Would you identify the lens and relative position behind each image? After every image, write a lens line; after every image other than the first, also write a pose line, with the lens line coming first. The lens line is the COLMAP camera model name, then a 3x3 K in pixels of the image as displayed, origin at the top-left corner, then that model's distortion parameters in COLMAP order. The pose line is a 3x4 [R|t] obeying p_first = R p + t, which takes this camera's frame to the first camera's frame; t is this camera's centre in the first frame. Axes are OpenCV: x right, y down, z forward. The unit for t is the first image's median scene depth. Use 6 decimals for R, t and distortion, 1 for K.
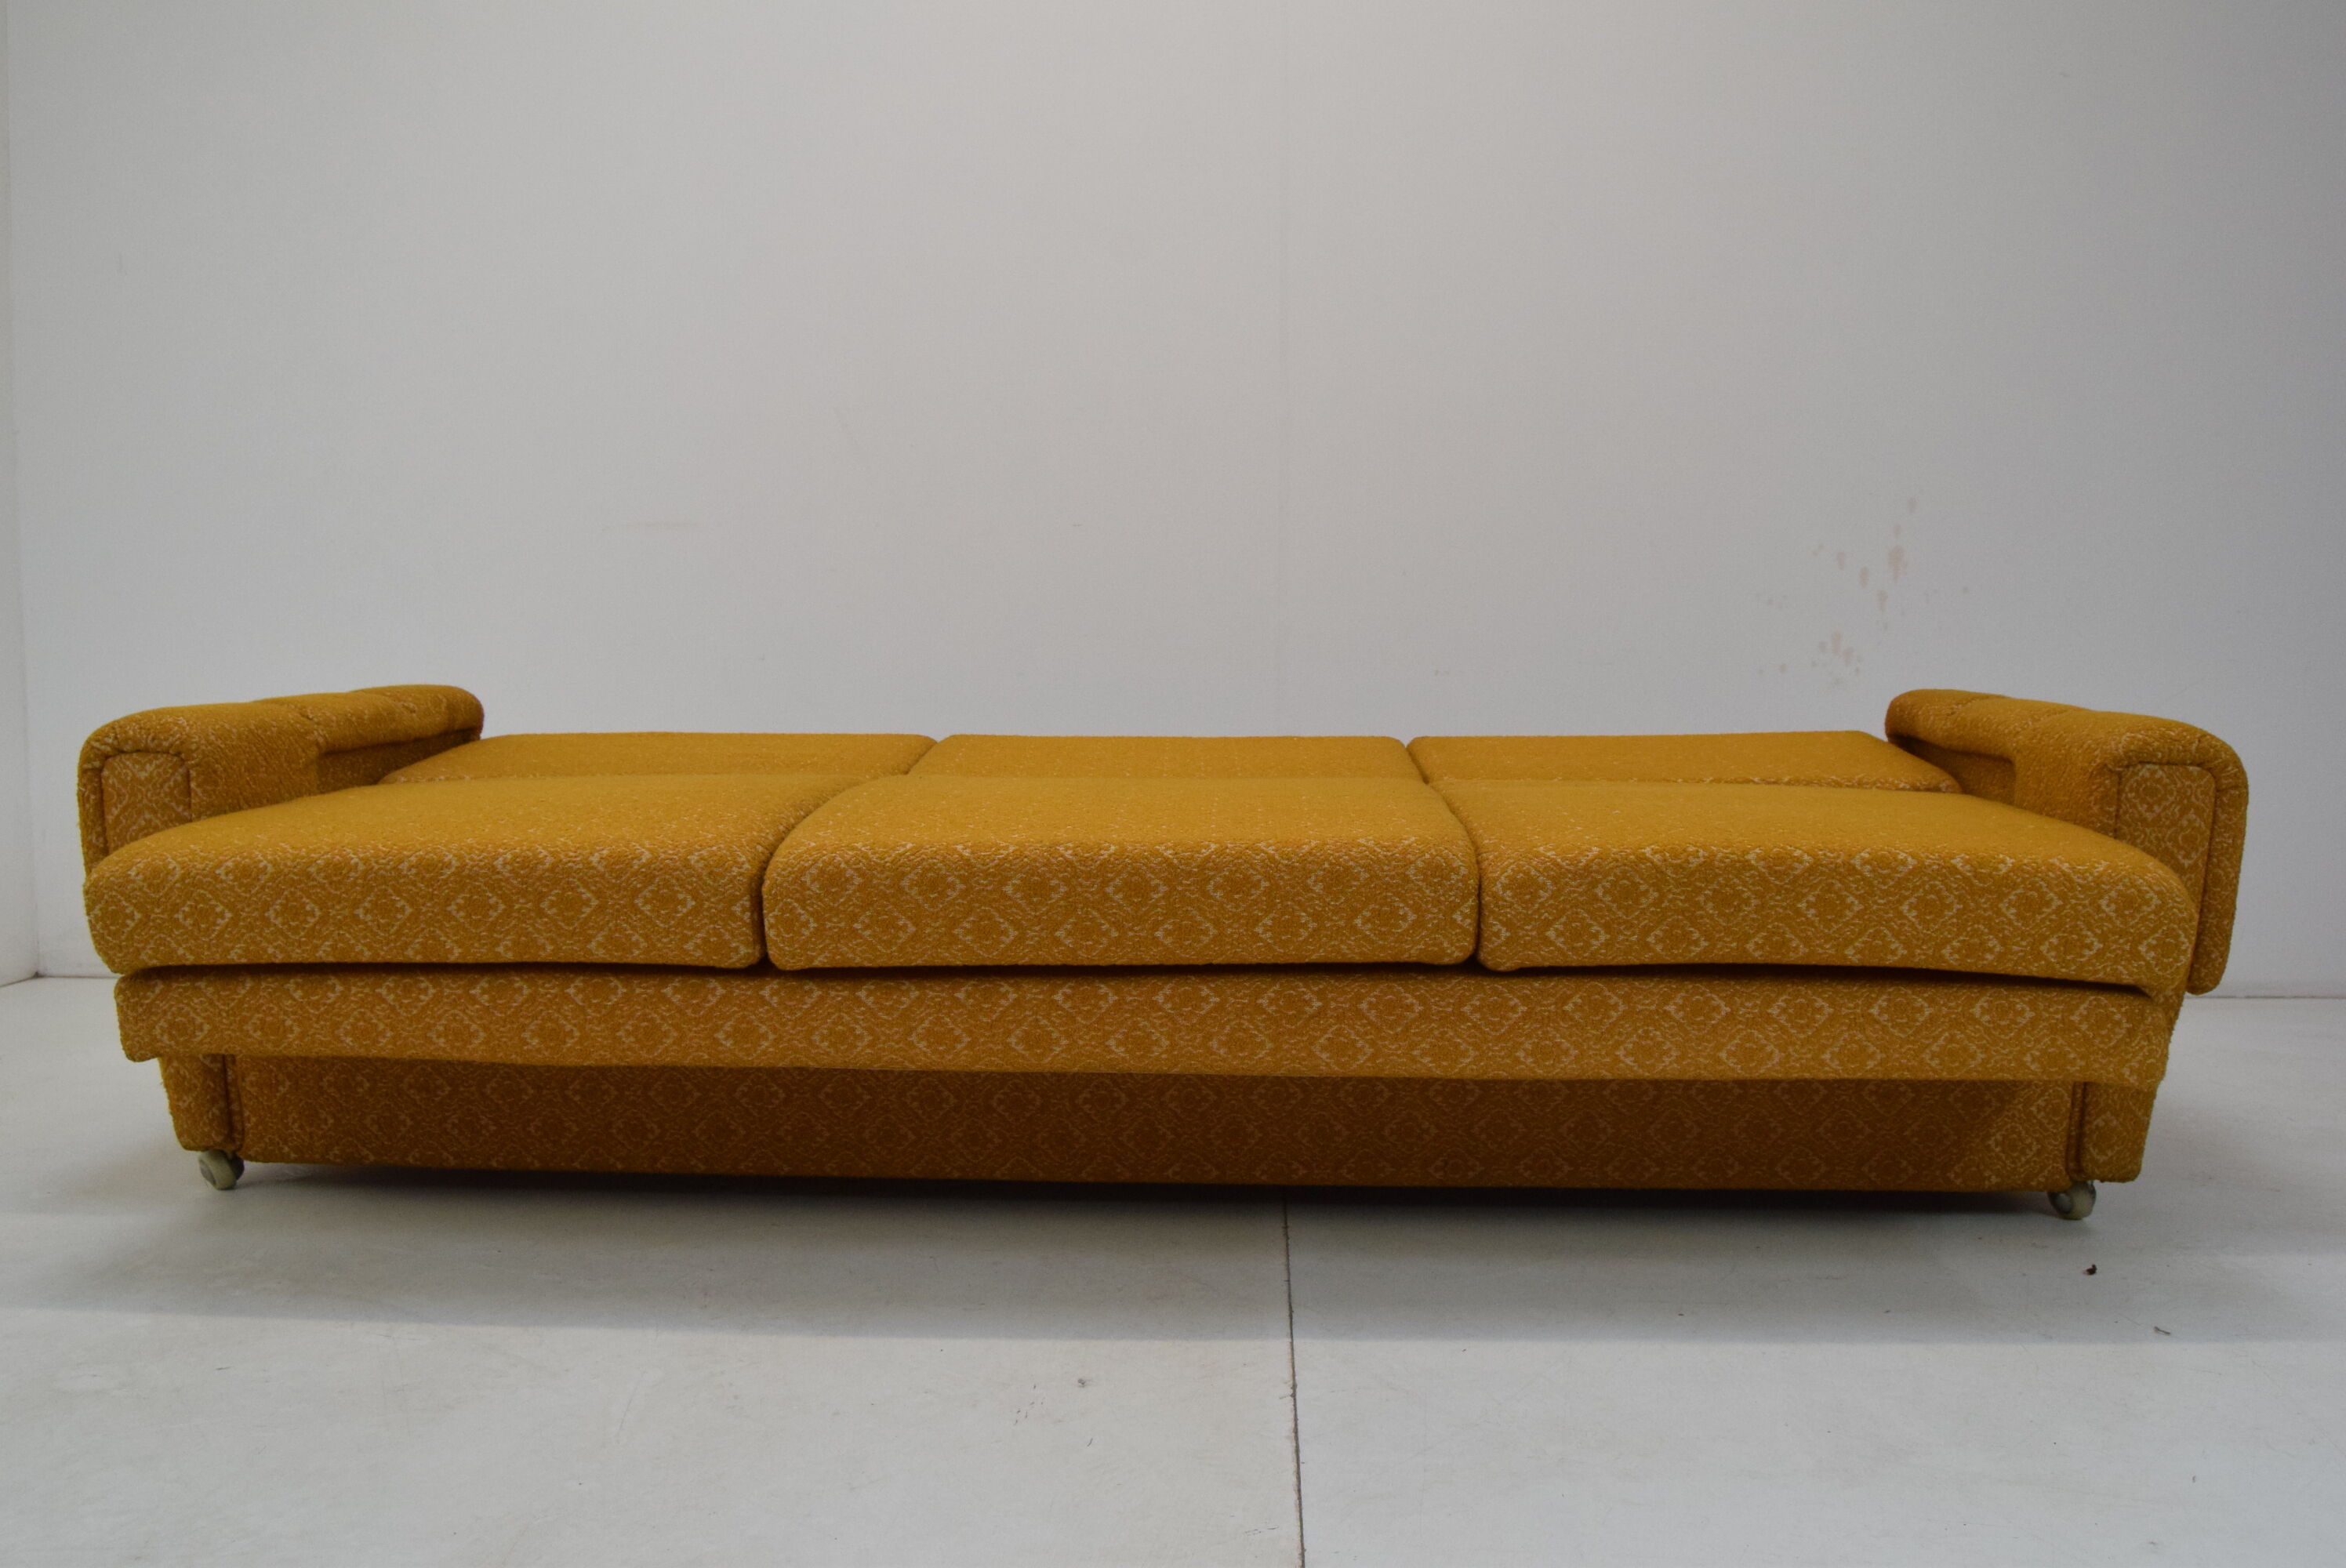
lens RADIAL K [[2019.0, 0, 1170.8], [0, 2019.0, 798.1], [0, 0, 1]] dist [-0.089925, 0.029839]
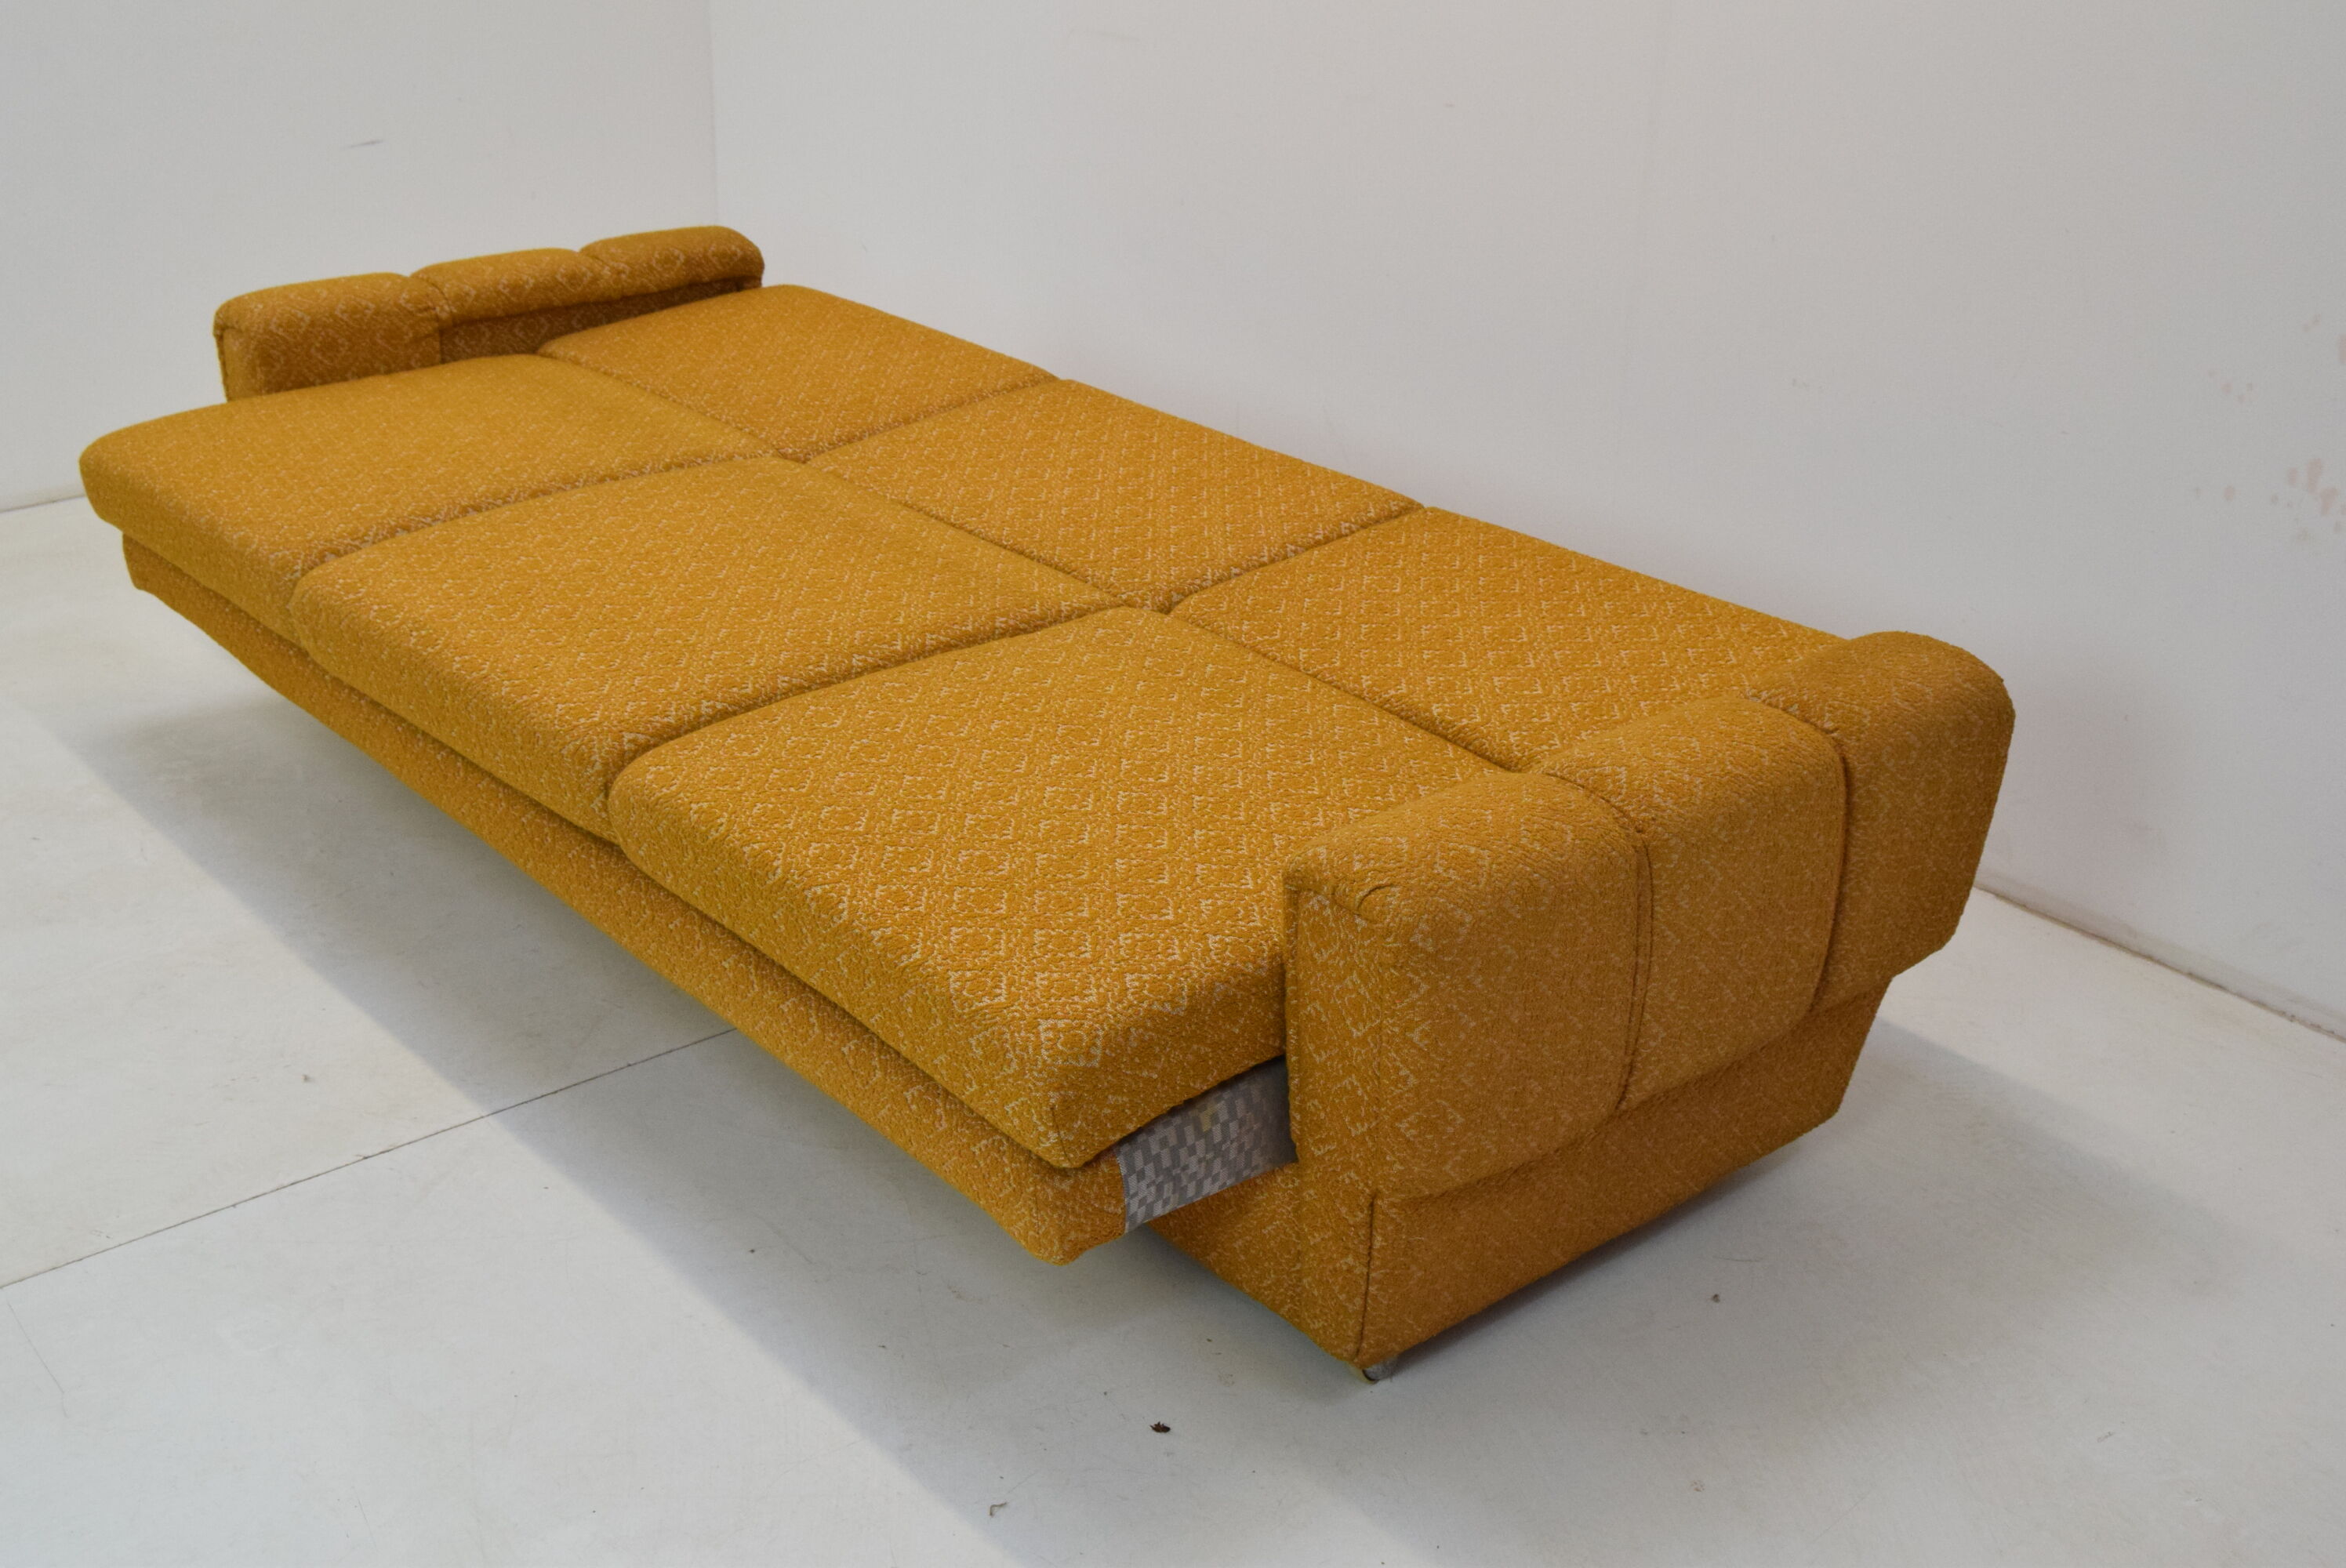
lens RADIAL K [[2648.8, 0, 1173.0], [0, 2648.8, 784.0], [0, 0, 1]] dist [-0.052731, -0.021917]
pose [[0.683347, 0.311260, -0.660419, 1.204085], [-0.091560, 0.933962, 0.345444, -0.433861], [0.724329, -0.175590, 0.666720, 0.321852]]
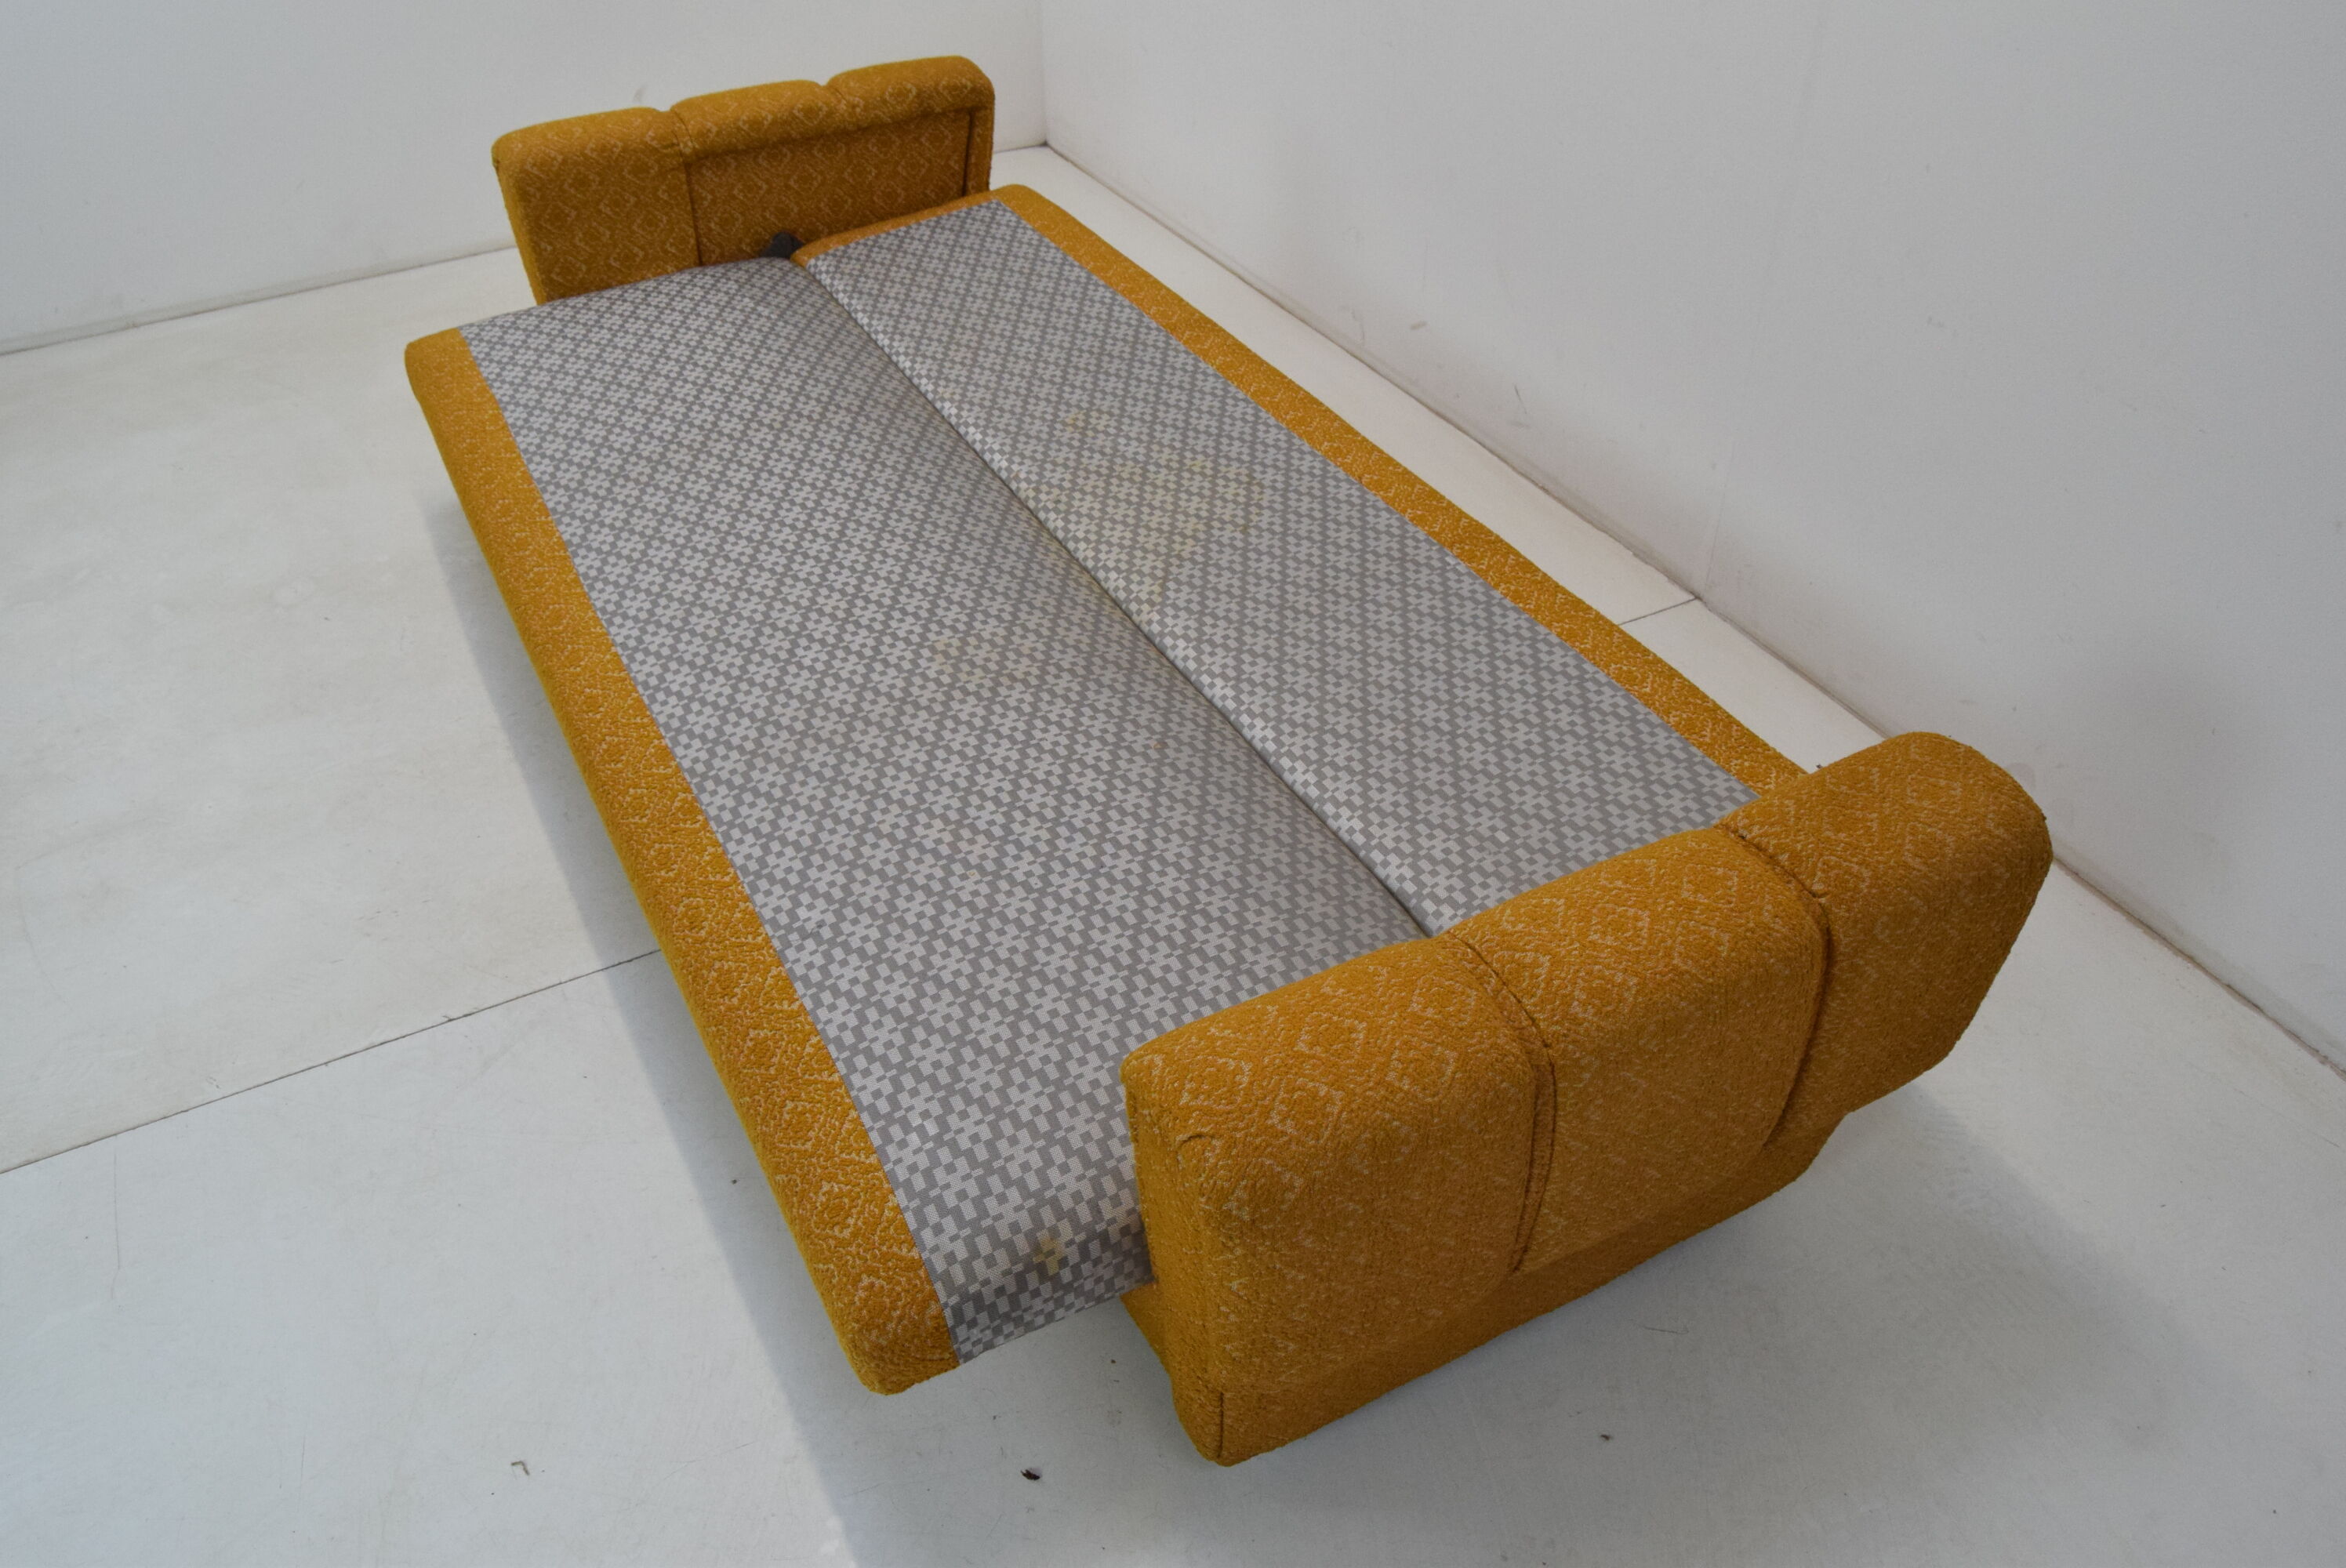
lens RADIAL K [[1832.6, 0, 1166.8], [0, 1832.6, 783.4], [0, 0, 1]] dist [-0.101770, 0.057043]
pose [[0.515651, 0.531093, -0.672342, 0.928981], [-0.076260, 0.810049, 0.581382, -0.508021], [0.853398, -0.248517, 0.458204, 0.813445]]
